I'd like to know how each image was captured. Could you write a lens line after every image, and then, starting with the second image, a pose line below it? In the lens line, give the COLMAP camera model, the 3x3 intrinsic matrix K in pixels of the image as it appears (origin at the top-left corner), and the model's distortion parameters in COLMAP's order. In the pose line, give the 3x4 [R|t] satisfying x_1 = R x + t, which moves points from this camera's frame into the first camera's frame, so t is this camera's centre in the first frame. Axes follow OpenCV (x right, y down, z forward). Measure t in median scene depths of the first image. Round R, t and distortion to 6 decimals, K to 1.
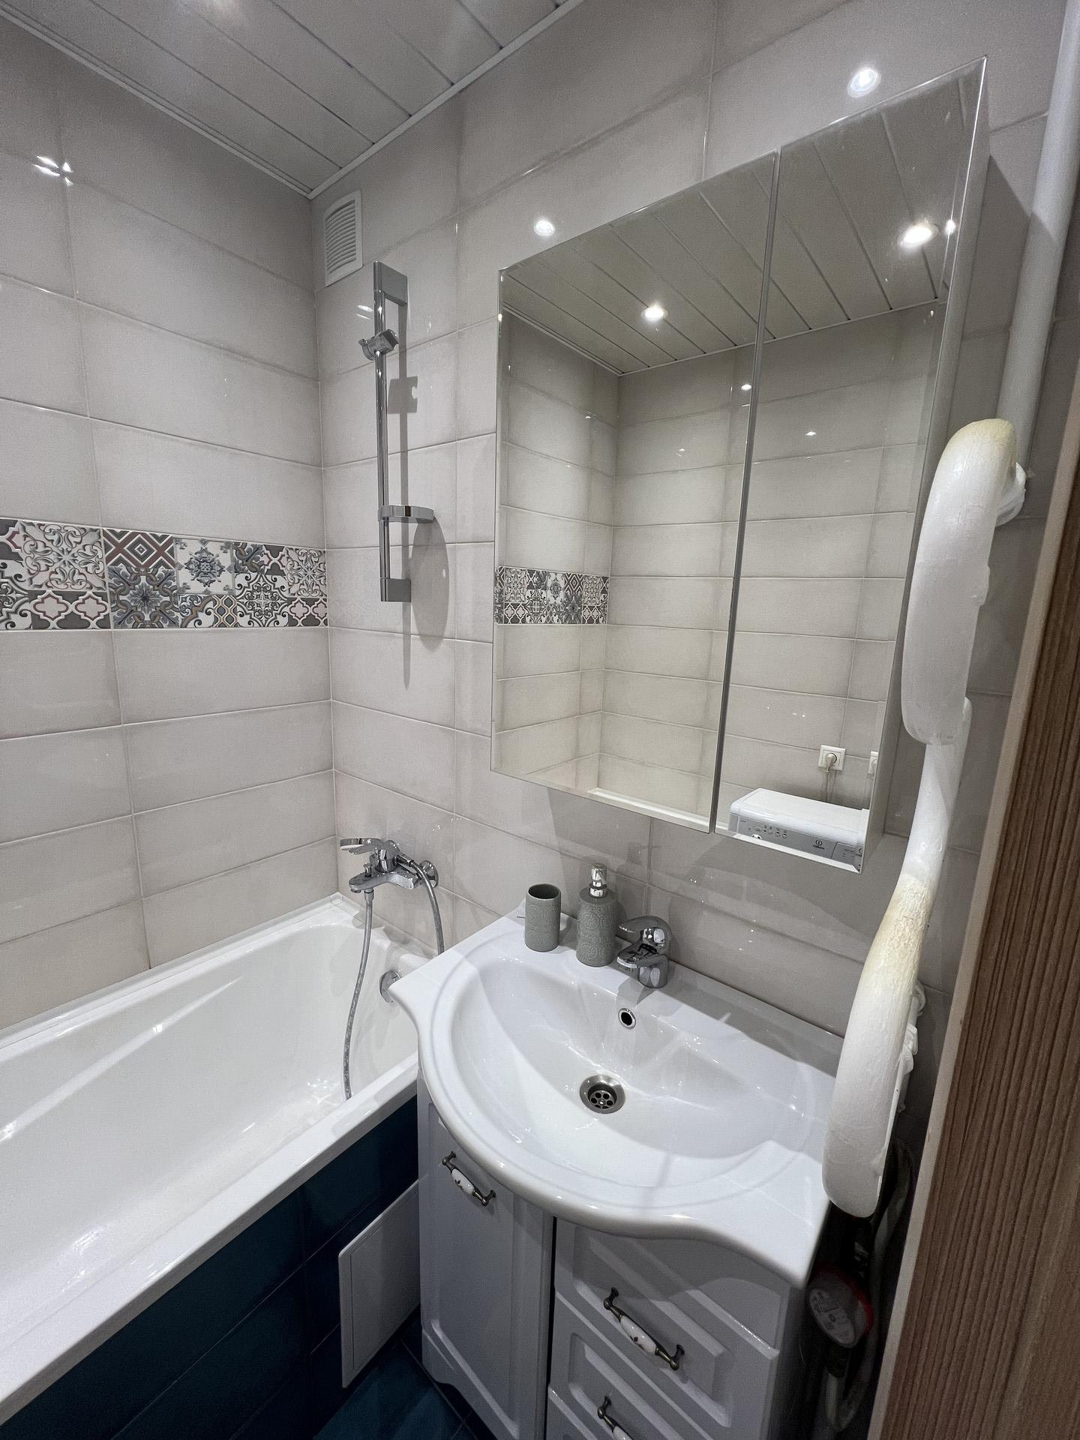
lens RADIAL K [[618.7, 0, 573.4], [0, 618.7, 728.6], [0, 0, 1]] dist [-0.001346, 0.000095]
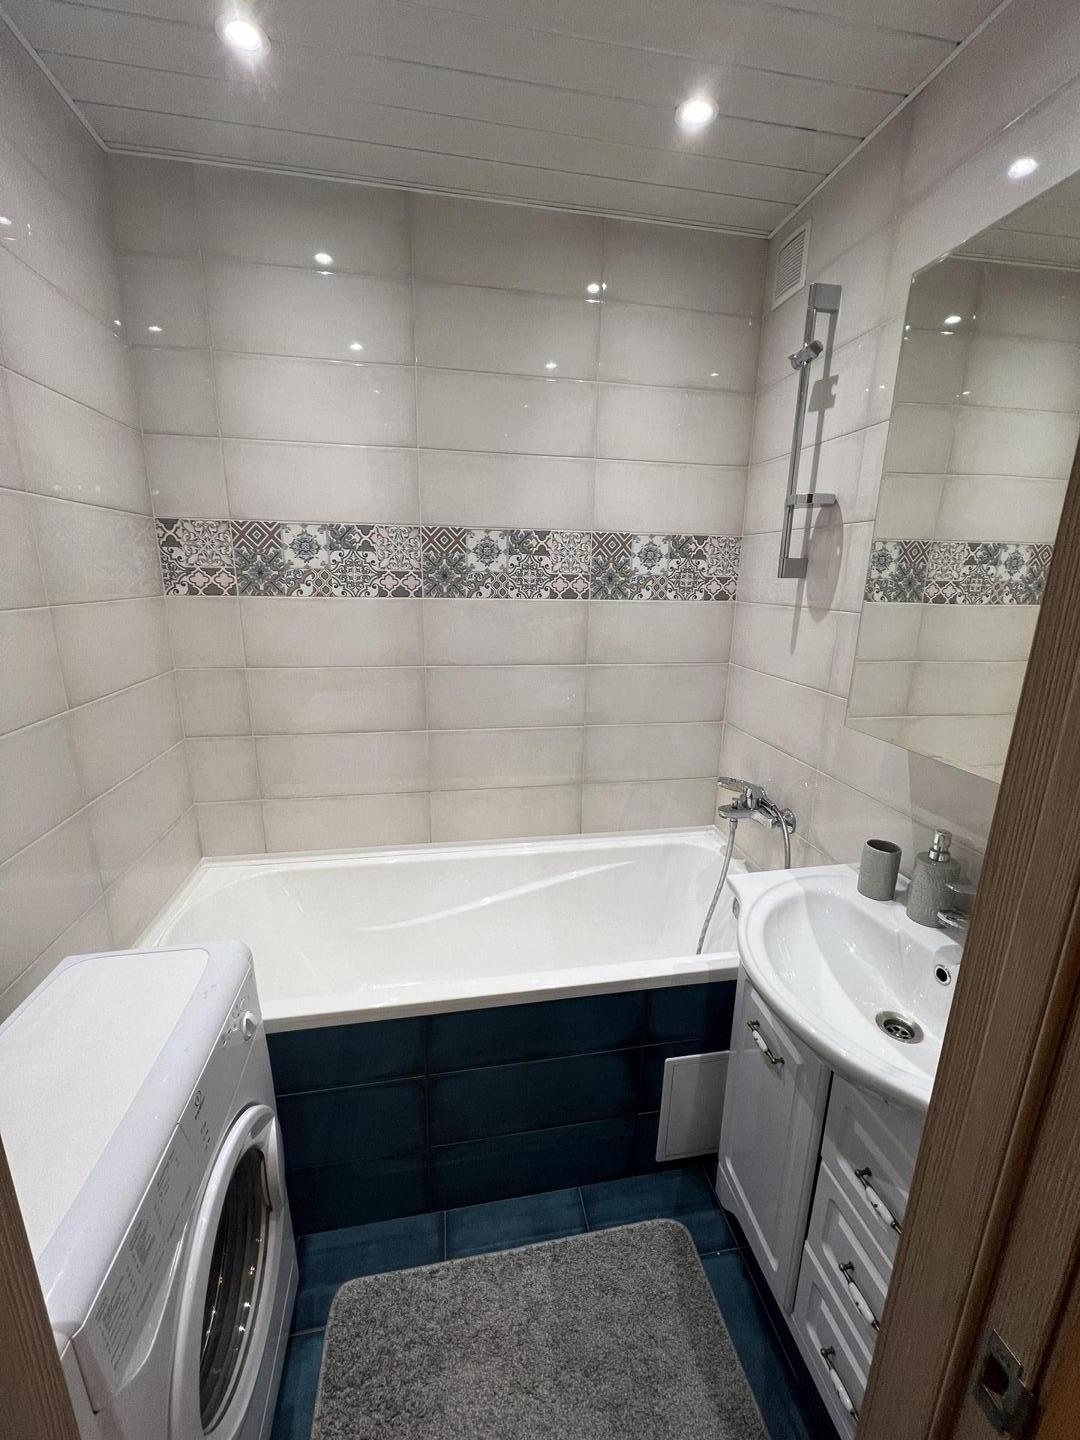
lens RADIAL K [[573.3, 0, 539.0], [0, 573.3, 720.0], [0, 0, 1]] dist [0.001756, -0.000342]
pose [[0.752123, 0.141361, -0.643683, 0.093132], [-0.121183, 0.989735, 0.075759, 0.035621], [0.647785, 0.021024, 0.761533, -0.125241]]
